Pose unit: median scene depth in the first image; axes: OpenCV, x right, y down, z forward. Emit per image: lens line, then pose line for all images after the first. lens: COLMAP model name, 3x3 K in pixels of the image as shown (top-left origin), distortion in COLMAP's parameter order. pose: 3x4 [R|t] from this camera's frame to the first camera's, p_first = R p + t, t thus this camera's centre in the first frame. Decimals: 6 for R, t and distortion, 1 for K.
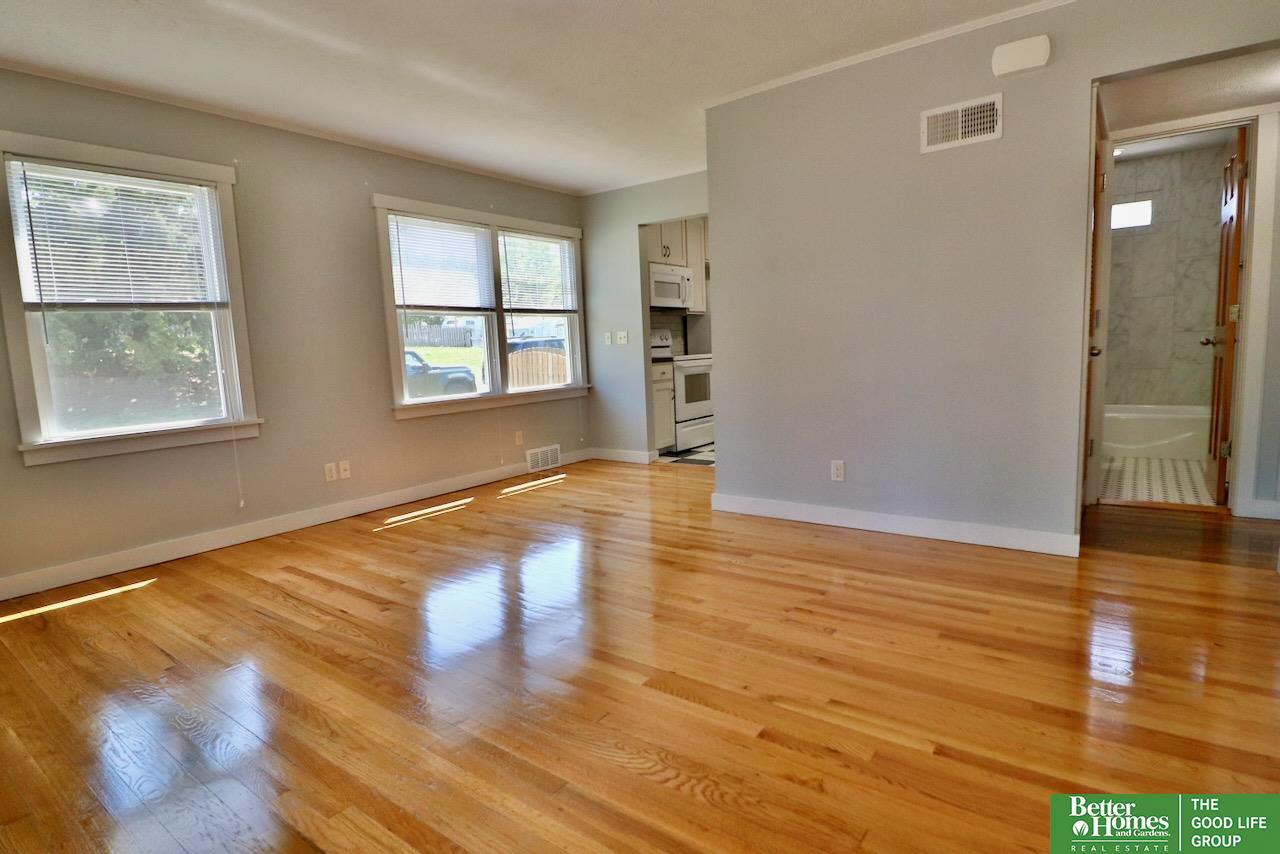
lens RADIAL K [[657.4, 0, 639.0], [0, 657.4, 436.2], [0, 0, 1]] dist [-0.028056, -0.000289]
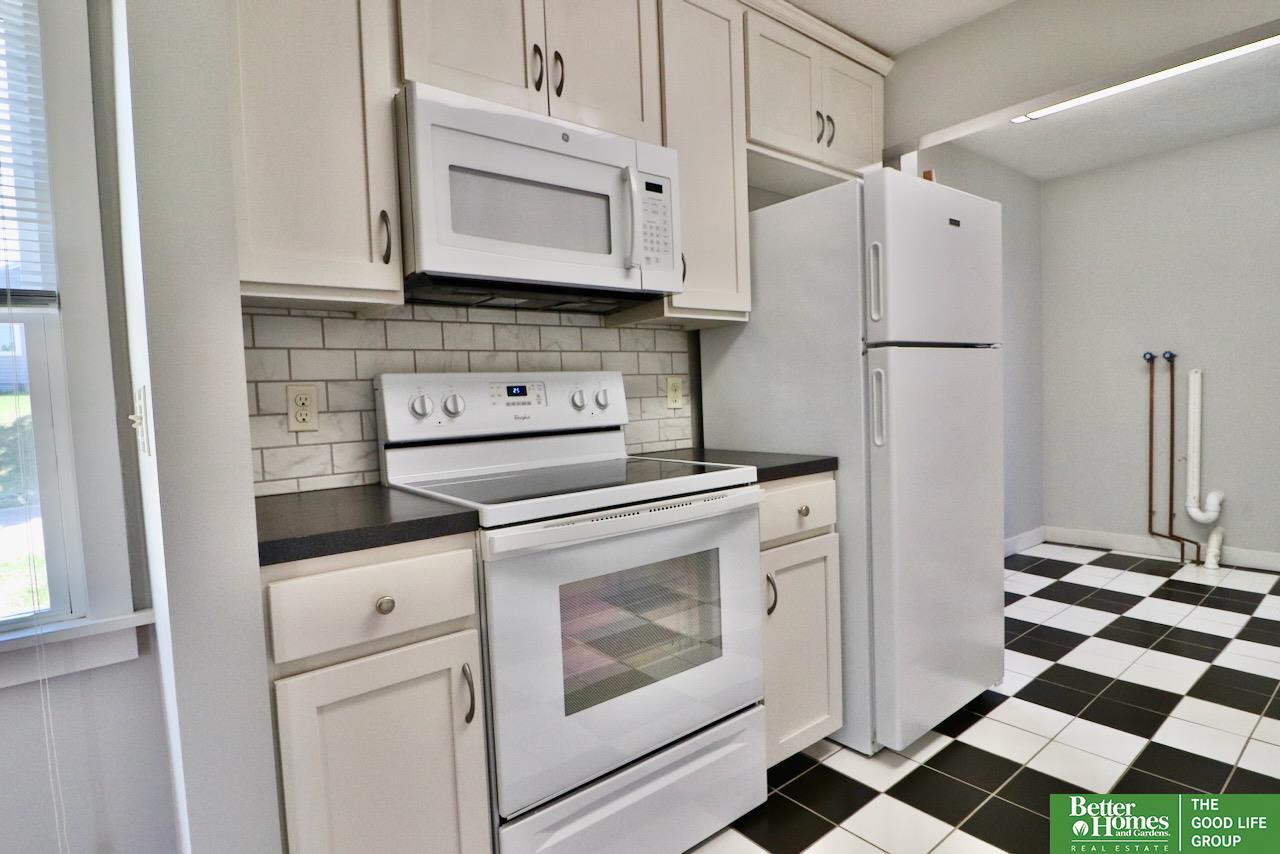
lens RADIAL K [[657.4, 0, 639.0], [0, 657.4, 436.2], [0, 0, 1]] dist [-0.028056, -0.000289]
pose [[0.970787, 0.020209, -0.239091, 0.136699], [-0.034771, 0.997777, -0.056844, -0.123745], [0.237410, 0.063496, 0.969332, 0.759513]]
